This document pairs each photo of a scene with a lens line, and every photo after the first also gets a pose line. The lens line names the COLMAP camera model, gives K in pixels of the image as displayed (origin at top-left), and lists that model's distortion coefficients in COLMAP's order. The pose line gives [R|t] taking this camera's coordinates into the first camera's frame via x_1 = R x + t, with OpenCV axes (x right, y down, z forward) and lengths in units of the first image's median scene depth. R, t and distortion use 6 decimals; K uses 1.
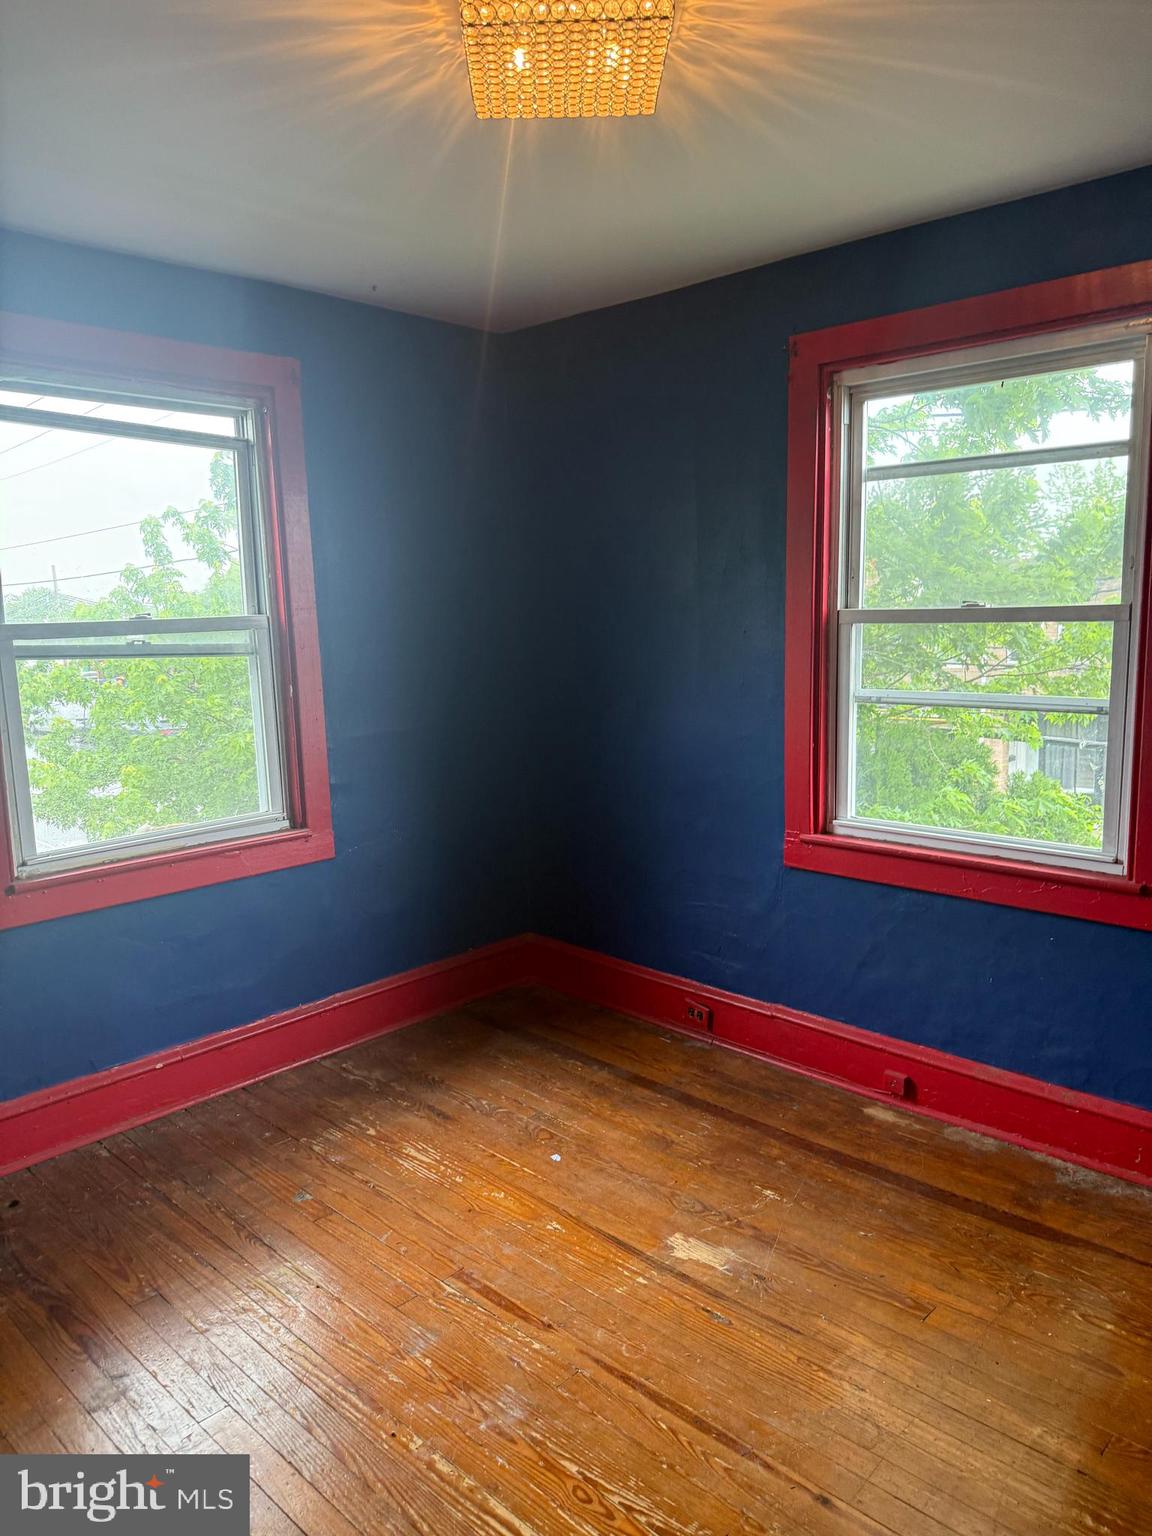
lens RADIAL K [[1080.8, 0, 562.5], [0, 1080.8, 768.8], [0, 0, 1]] dist [0.068092, -0.083020]
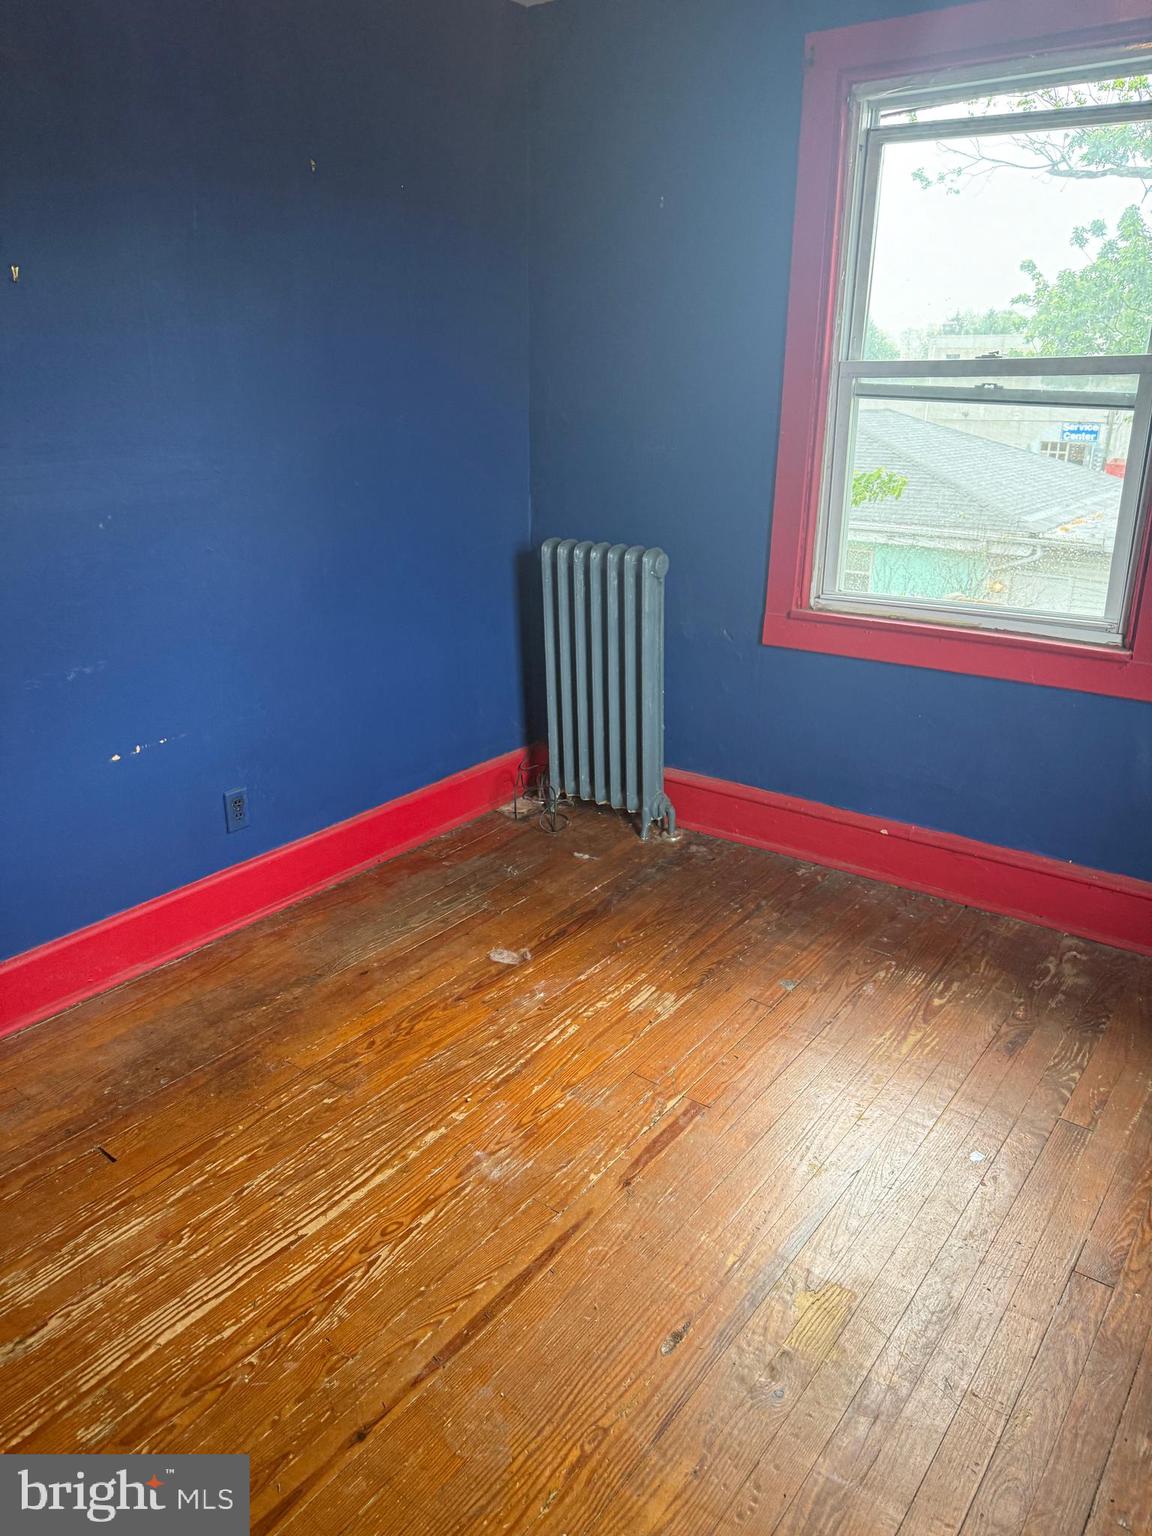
lens RADIAL K [[1078.7, 0, 580.9], [0, 1078.7, 766.3], [0, 0, 1]] dist [0.036000, -0.076565]
pose [[0.116255, 0.355112, -0.927567, 0.709126], [-0.147200, 0.929746, 0.337498, -0.109461], [0.982251, 0.097302, 0.160360, 0.808276]]
